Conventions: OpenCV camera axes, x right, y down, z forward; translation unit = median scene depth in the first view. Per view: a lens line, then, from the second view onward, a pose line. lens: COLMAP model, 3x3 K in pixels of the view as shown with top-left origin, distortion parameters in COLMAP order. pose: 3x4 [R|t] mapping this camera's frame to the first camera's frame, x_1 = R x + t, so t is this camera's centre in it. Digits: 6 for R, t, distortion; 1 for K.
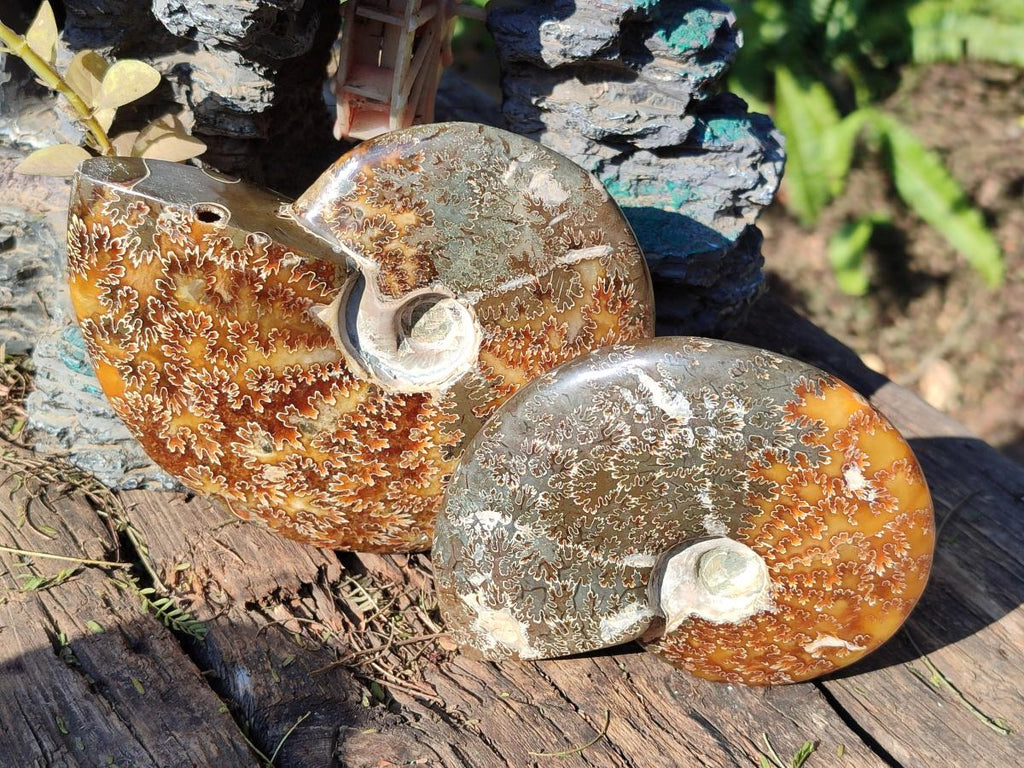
lens RADIAL K [[1509.4, 0, 505.4], [0, 1509.4, 383.6], [0, 0, 1]] dist [0.347108, -2.410605]
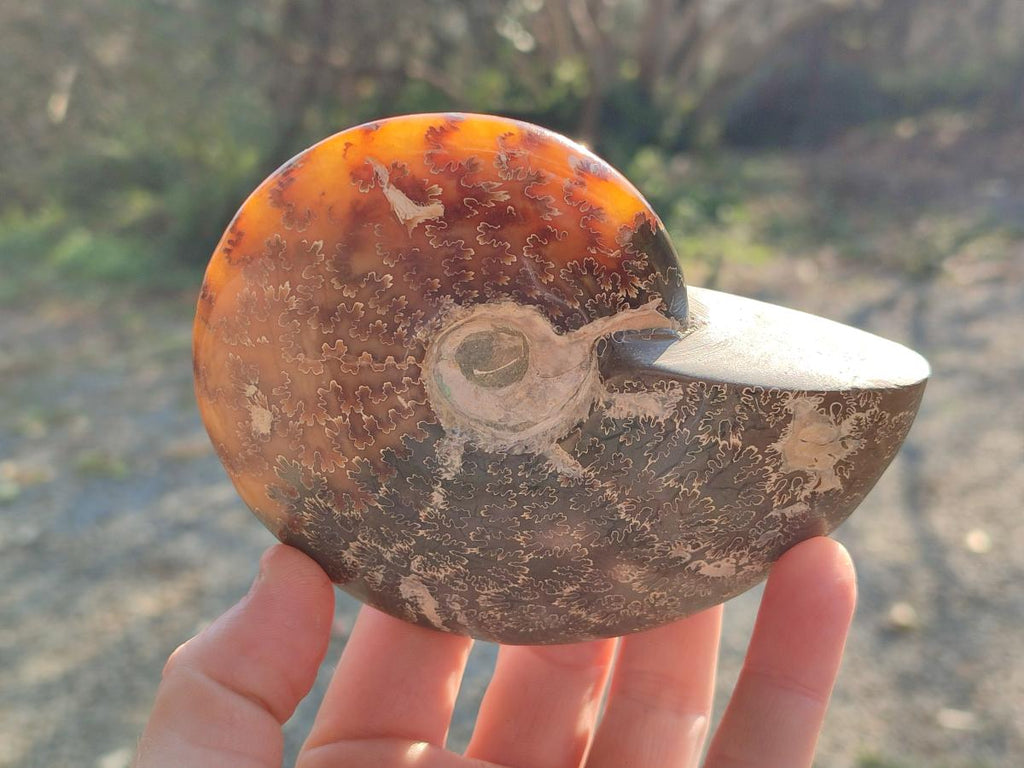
lens RADIAL K [[1509.4, 0, 505.4], [0, 1509.4, 383.6], [0, 0, 1]] dist [0.347108, -2.410605]
pose [[-0.827062, -0.552896, -0.101359, 0.210240], [0.379494, -0.416195, -0.826297, 0.732696], [0.414671, -0.721864, 0.554040, 0.626885]]
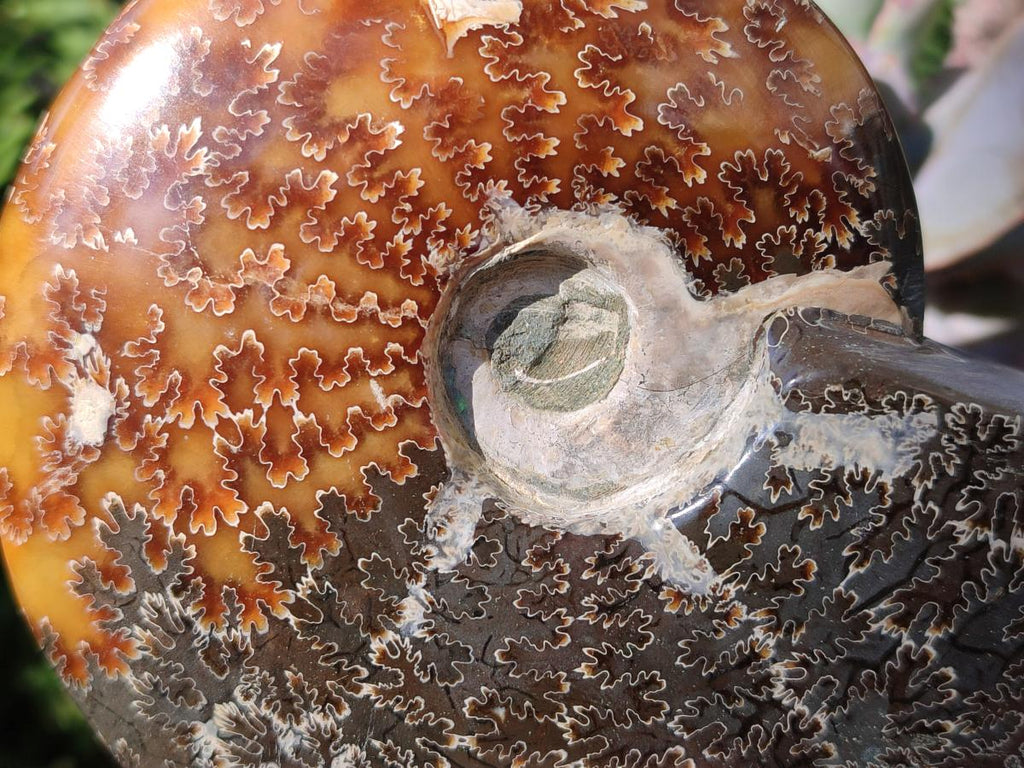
lens RADIAL K [[1509.4, 0, 505.4], [0, 1509.4, 383.6], [0, 0, 1]] dist [0.347108, -2.410605]
pose [[-0.747321, -0.662639, 0.049192, 0.132348], [0.507680, -0.617184, -0.601120, 0.348104], [0.428686, -0.424256, 0.797644, 0.721787]]
